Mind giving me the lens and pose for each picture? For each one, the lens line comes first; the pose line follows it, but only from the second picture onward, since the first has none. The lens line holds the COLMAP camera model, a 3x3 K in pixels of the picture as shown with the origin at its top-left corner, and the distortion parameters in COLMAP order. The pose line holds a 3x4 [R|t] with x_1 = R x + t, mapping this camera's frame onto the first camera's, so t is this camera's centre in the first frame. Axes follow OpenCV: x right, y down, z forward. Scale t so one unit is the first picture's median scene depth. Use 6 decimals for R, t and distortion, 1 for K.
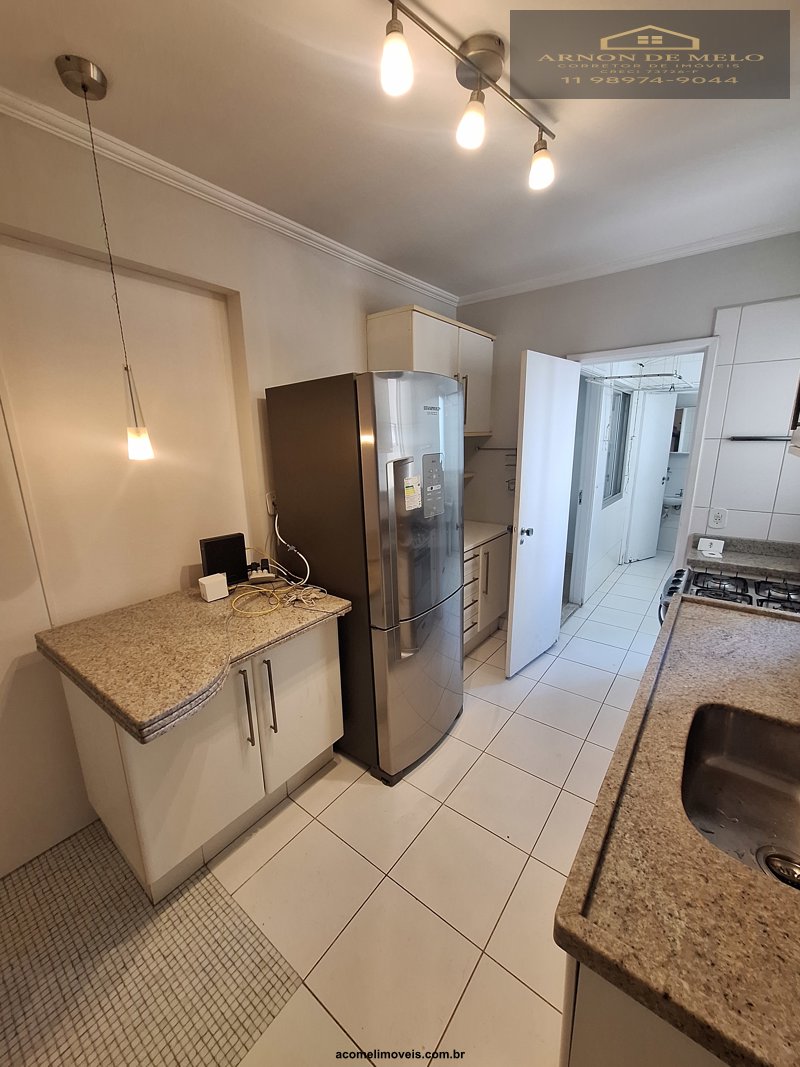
lens RADIAL K [[424.3, 0, 398.9], [0, 424.3, 537.1], [0, 0, 1]] dist [0.000439, 0.000031]
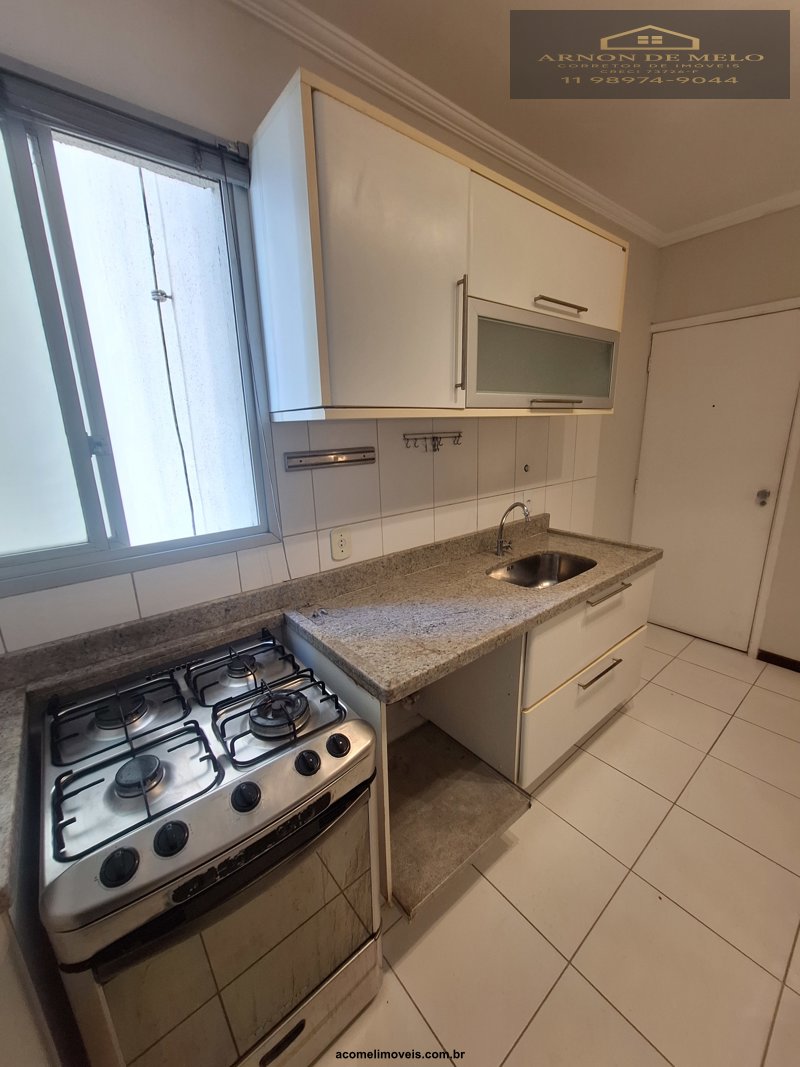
lens RADIAL K [[424.3, 0, 398.9], [0, 424.3, 537.1], [0, 0, 1]] dist [0.000439, 0.000031]
pose [[-0.973287, -0.015040, 0.229101, 0.680135], [0.095130, 0.881750, 0.462025, -0.358403], [-0.208958, 0.471478, -0.856764, 1.768763]]
